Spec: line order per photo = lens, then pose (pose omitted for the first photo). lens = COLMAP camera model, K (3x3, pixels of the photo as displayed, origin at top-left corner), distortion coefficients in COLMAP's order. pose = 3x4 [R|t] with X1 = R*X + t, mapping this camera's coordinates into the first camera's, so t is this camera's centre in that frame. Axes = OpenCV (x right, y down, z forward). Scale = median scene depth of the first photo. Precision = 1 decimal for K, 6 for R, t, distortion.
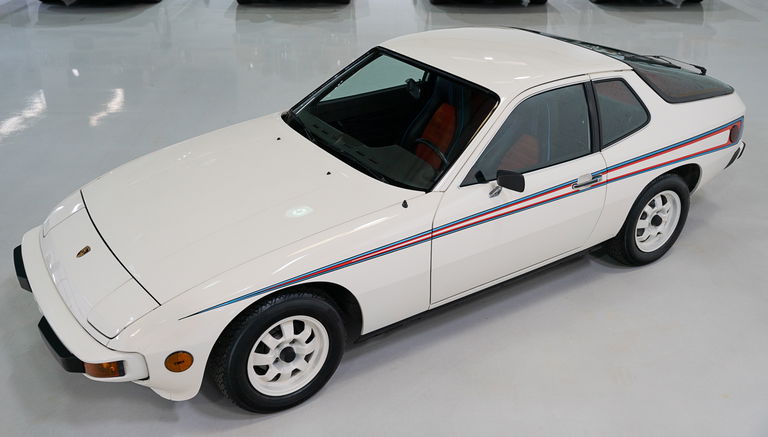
lens RADIAL K [[751.4, 0, 383.6], [0, 751.4, 215.7], [0, 0, 1]] dist [-0.005285, 0.000000]
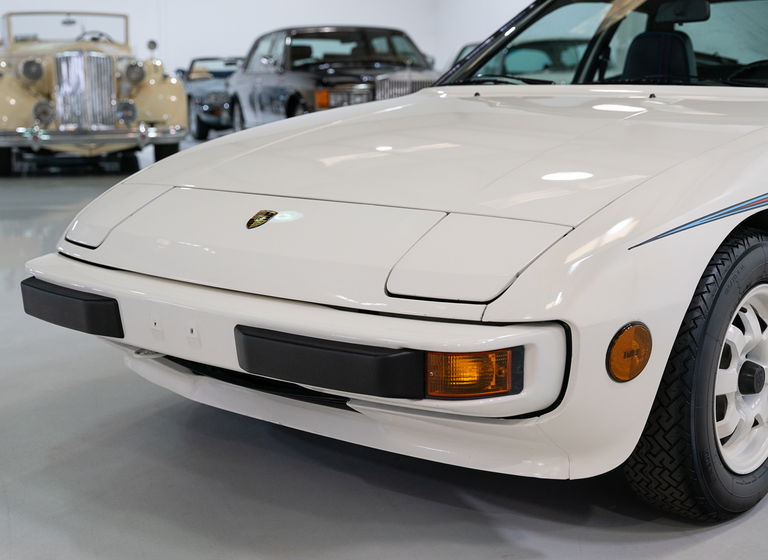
lens RADIAL K [[1134.3, 0, 379.2], [0, 1134.3, 284.7], [0, 0, 1]] dist [0.030185, 0.000000]
pose [[0.960509, -0.058516, 0.272028, -0.451373], [0.131866, 0.956607, -0.259833, 0.236877], [-0.245019, 0.285444, 0.926546, 0.315297]]
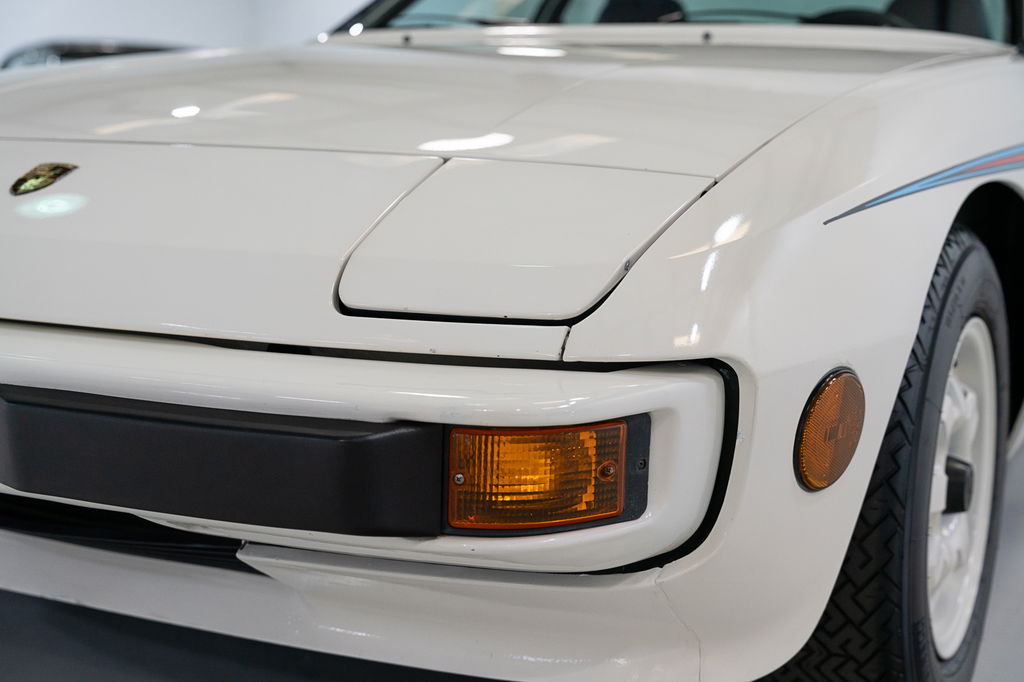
lens RADIAL K [[1410.9, 0, 517.0], [0, 1410.9, 340.8], [0, 0, 1]] dist [0.017145, 0.000000]
pose [[0.867363, -0.043673, 0.495757, -0.422279], [0.199068, 0.943427, -0.265175, 0.199322], [-0.456129, 0.328692, 0.826987, 0.532314]]
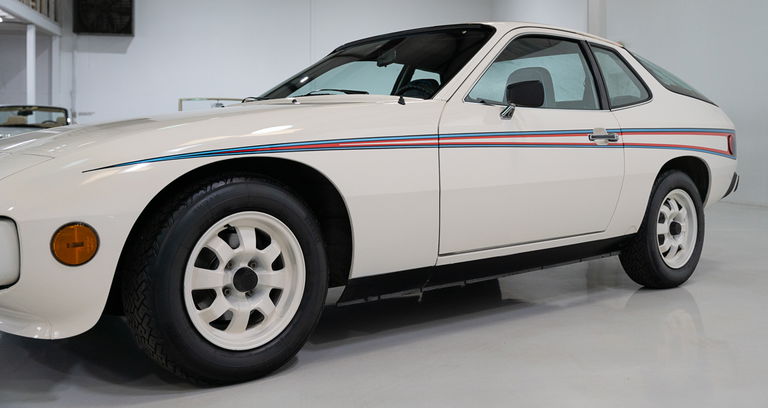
lens RADIAL K [[756.6, 0, 396.9], [0, 756.6, 173.6], [0, 0, 1]] dist [0.003409, 0.000000]
pose [[0.988734, -0.008524, 0.149441, -0.079200], [0.070747, 0.906436, -0.416375, 0.320765], [-0.131910, 0.422257, 0.896827, 0.294071]]
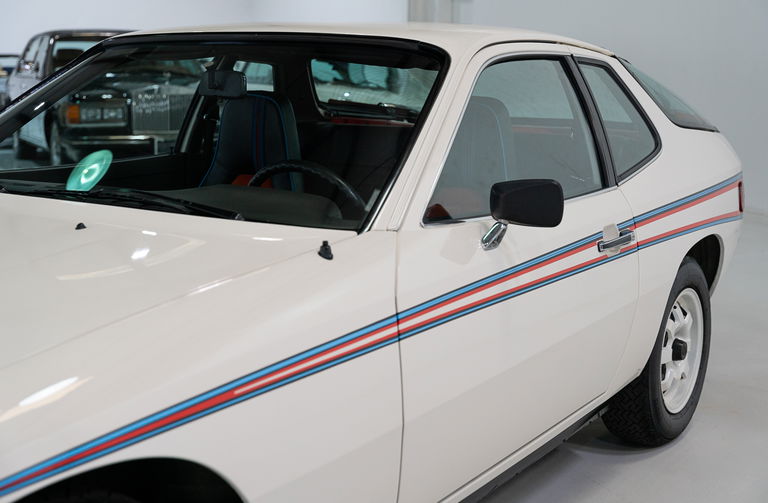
lens RADIAL K [[1090.1, 0, 395.5], [0, 1090.1, 268.6], [0, 0, 1]] dist [0.030333, 0.000000]
pose [[0.913308, -0.069243, 0.401339, -0.139060], [0.175787, 0.955943, -0.235102, 0.111077], [-0.367378, 0.285270, 0.885242, 0.432221]]
